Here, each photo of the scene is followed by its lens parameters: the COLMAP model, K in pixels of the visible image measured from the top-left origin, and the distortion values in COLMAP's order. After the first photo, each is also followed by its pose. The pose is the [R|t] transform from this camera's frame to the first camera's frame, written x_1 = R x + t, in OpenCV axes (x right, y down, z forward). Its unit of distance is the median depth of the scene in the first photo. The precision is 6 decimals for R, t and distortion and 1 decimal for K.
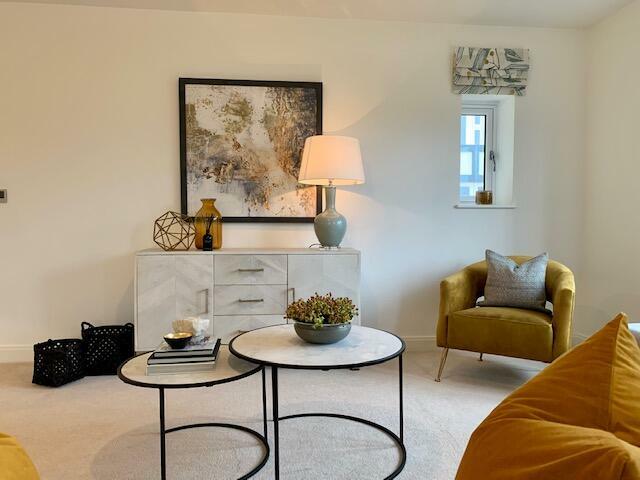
lens RADIAL K [[486.2, 0, 320.0], [0, 486.2, 243.7], [0, 0, 1]] dist [0.040765, -0.027345]
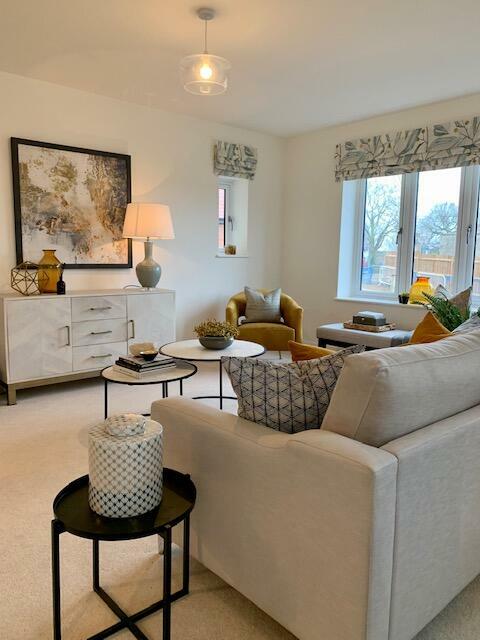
lens RADIAL K [[486.2, 0, 250.7], [0, 486.2, 313.0], [0, 0, 1]] dist [0.040765, -0.027345]
pose [[0.813178, -0.062559, 0.578643, -0.508120], [0.017542, 0.996389, 0.083070, -0.028731], [-0.581750, -0.057401, 0.811340, -0.224678]]
